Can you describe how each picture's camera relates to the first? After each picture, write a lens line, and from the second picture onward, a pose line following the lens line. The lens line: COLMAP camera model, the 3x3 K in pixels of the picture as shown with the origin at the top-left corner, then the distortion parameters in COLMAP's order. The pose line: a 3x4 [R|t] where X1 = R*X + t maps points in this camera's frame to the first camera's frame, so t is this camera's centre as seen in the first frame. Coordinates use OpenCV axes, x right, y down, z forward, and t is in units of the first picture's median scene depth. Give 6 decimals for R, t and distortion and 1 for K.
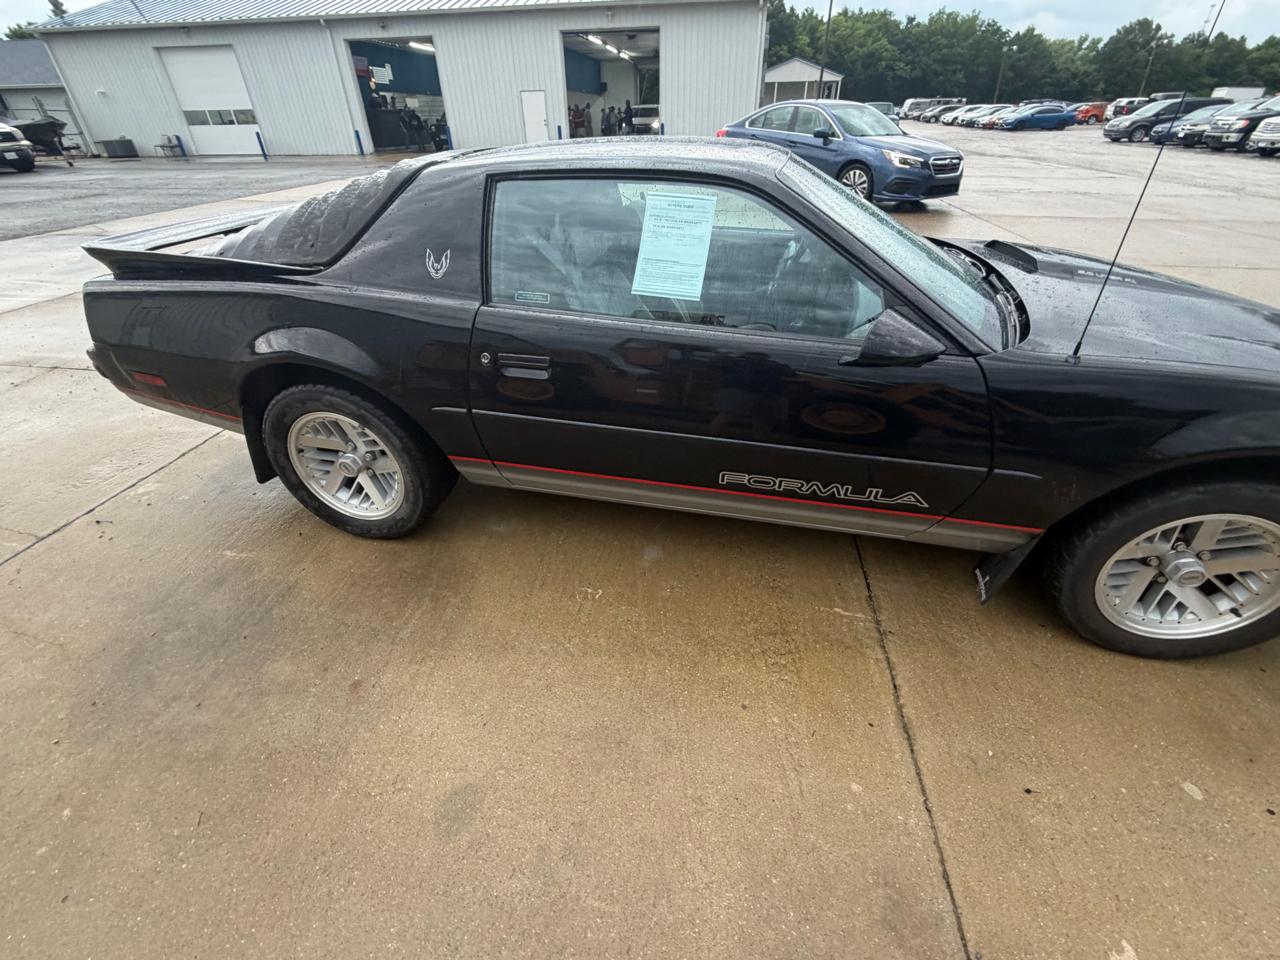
lens RADIAL K [[535.2, 0, 641.4], [0, 535.2, 478.4], [0, 0, 1]] dist [-0.001039, 0.000180]
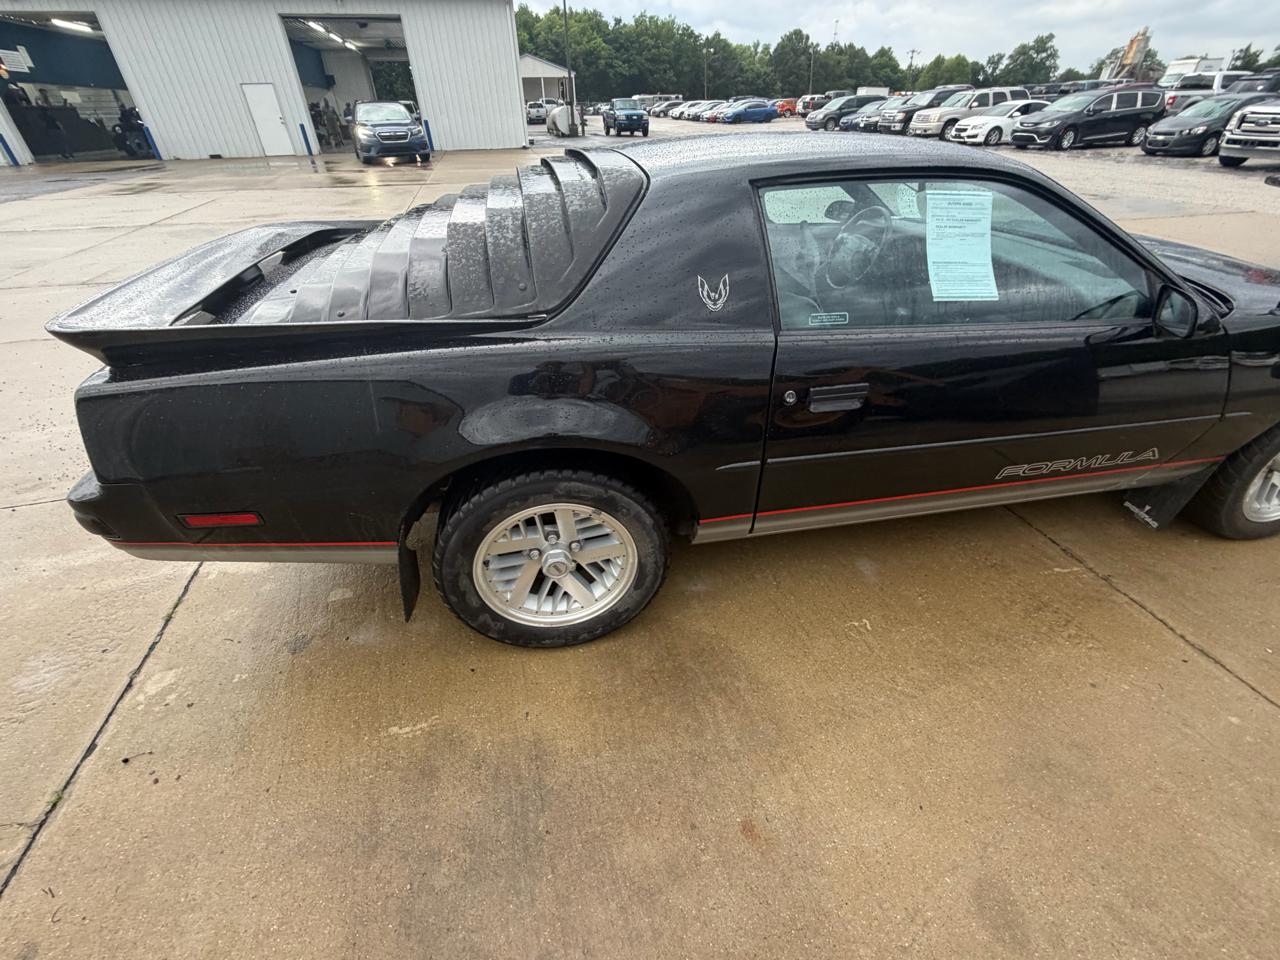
lens RADIAL K [[535.2, 0, 641.4], [0, 535.2, 478.4], [0, 0, 1]] dist [-0.001039, 0.000180]
pose [[0.921921, -0.222417, 0.317162, -0.499050], [0.220731, 0.974442, 0.041732, -0.115219], [-0.318337, 0.031534, 0.947453, 0.171489]]
